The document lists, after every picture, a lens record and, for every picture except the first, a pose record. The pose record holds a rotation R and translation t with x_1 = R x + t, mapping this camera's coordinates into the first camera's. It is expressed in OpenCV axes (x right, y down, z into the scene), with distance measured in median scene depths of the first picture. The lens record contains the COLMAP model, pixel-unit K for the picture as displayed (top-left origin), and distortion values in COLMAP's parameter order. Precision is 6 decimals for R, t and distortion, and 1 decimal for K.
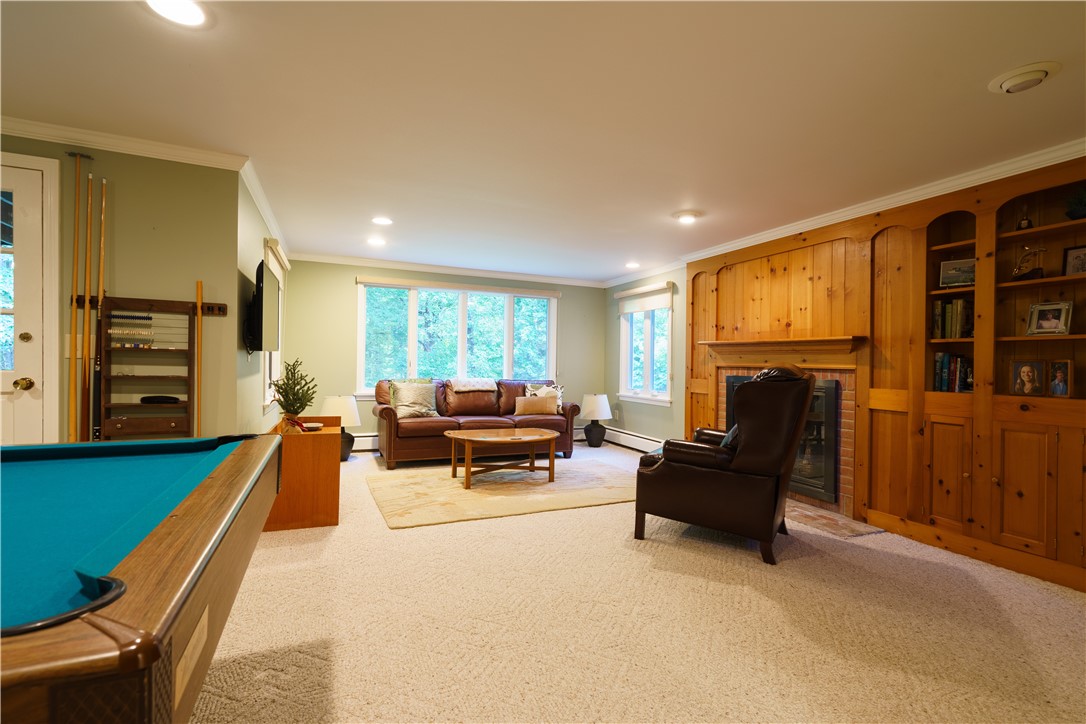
lens RADIAL K [[483.4, 0, 545.1], [0, 483.4, 363.5], [0, 0, 1]] dist [-0.001559, -0.000076]
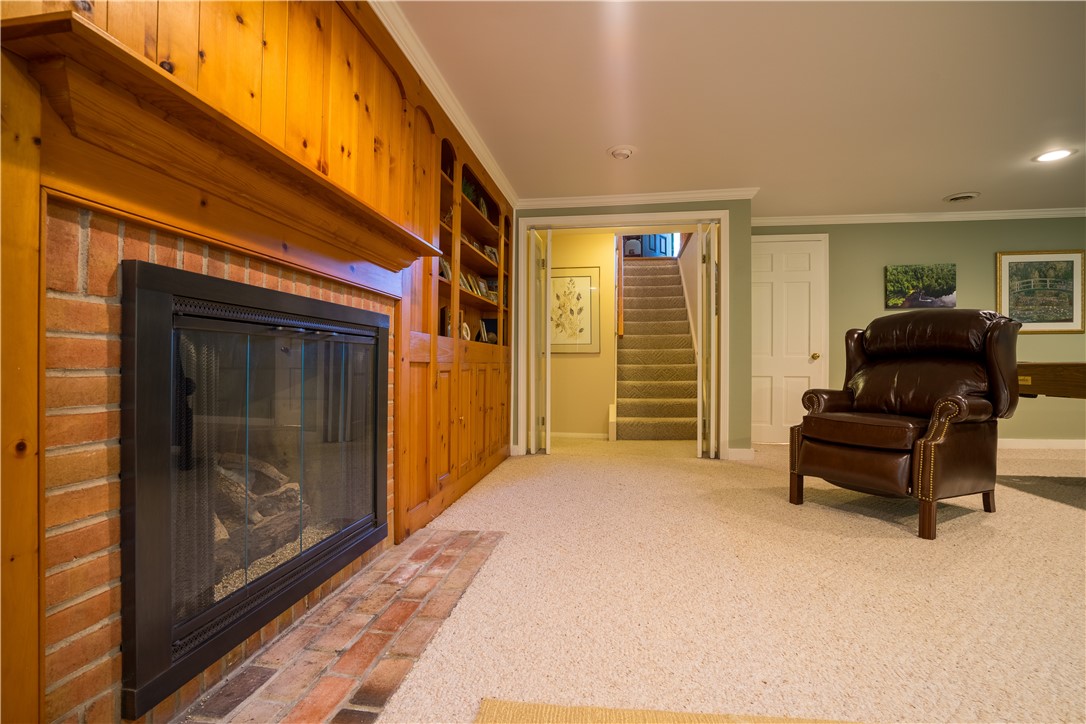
lens RADIAL K [[500.3, 0, 545.3], [0, 500.3, 365.9], [0, 0, 1]] dist [-0.048178, 0.015714]
pose [[-0.850944, -0.022748, 0.524763, 0.111871], [-0.020560, 0.999739, 0.009998, 0.062725], [-0.524853, -0.002281, -0.851190, 1.061065]]
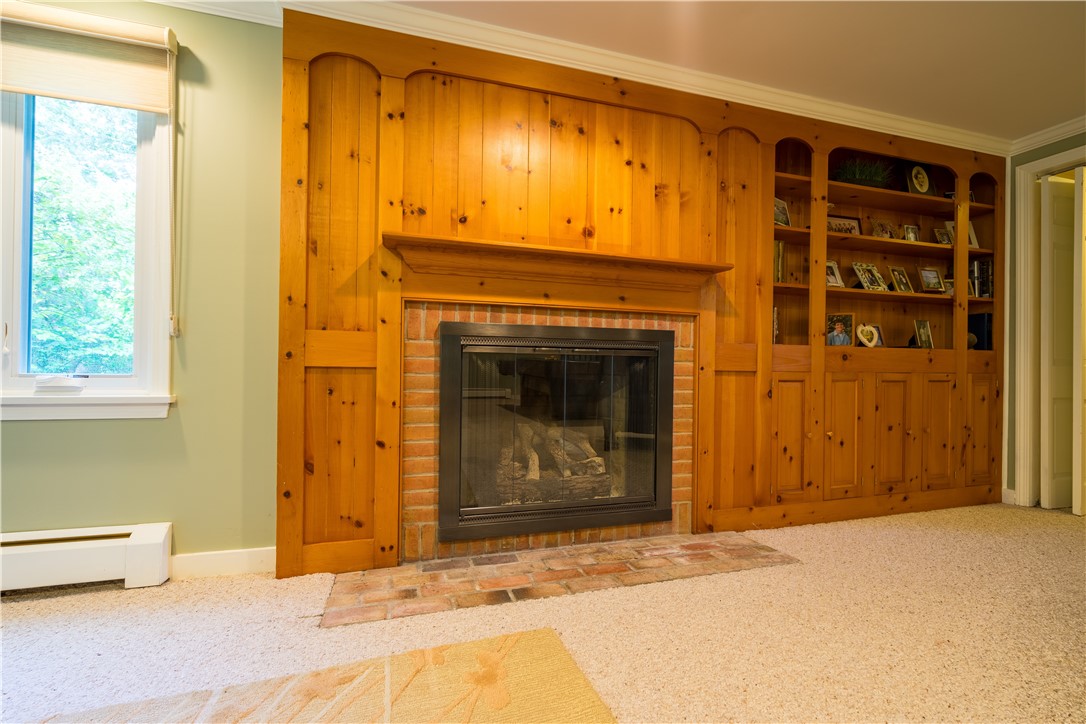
lens RADIAL K [[490.6, 0, 543.2], [0, 490.6, 363.6], [0, 0, 1]] dist [-0.027852, 0.024925]
pose [[0.106360, -0.008328, 0.994293, -0.053613], [-0.010131, 0.999904, 0.009459, 0.056203], [-0.994276, -0.011079, 0.106265, 0.841787]]
